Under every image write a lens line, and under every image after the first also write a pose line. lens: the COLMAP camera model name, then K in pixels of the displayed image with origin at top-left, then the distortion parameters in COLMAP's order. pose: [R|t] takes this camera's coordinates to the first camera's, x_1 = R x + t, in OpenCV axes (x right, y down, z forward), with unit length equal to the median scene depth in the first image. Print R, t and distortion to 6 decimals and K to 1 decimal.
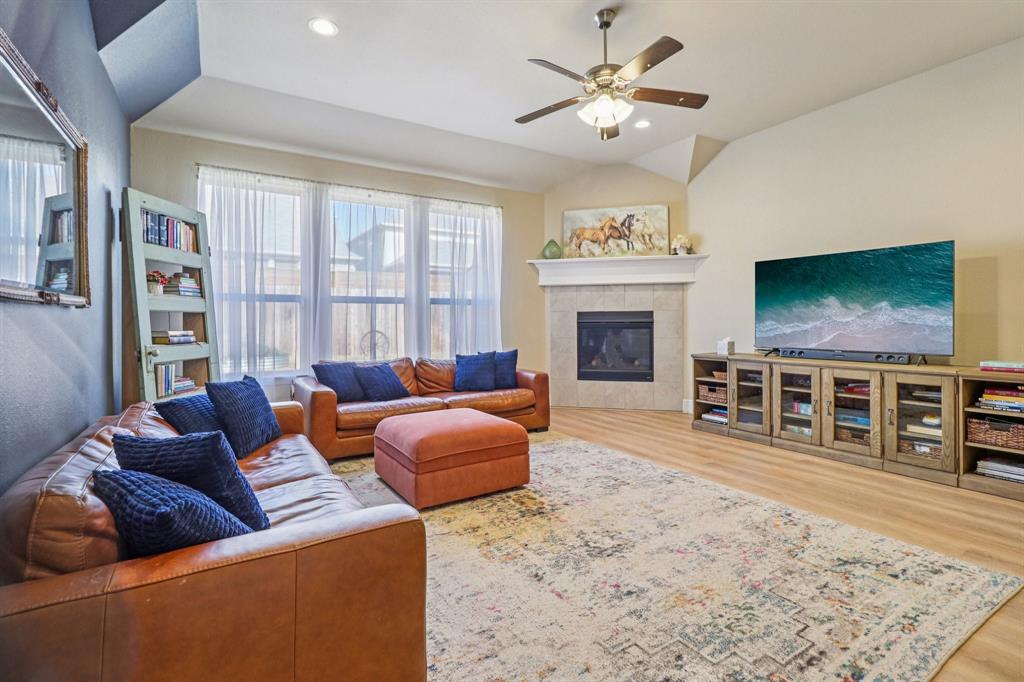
lens RADIAL K [[481.3, 0, 514.2], [0, 481.3, 333.4], [0, 0, 1]] dist [-0.005070, 0.002260]
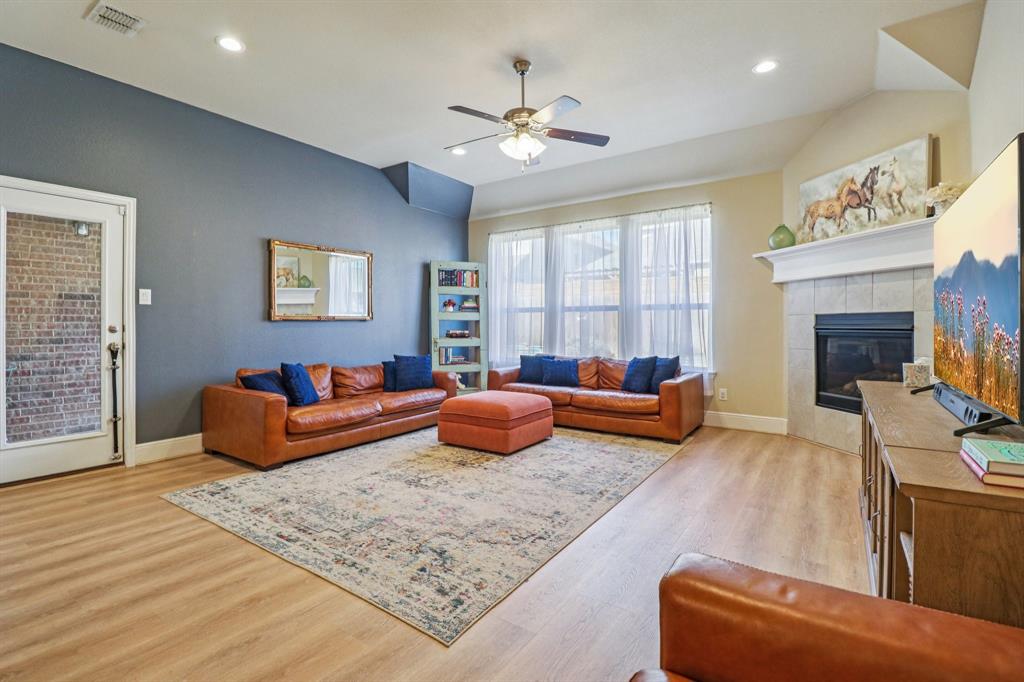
lens RADIAL K [[481.3, 0, 494.7], [0, 481.3, 329.5], [0, 0, 1]] dist [-0.005070, 0.002260]
pose [[0.374777, 0.013838, -0.927012, 1.192599], [-0.022469, 0.999730, 0.005839, -0.025783], [0.926843, 0.018640, 0.374986, 0.478394]]
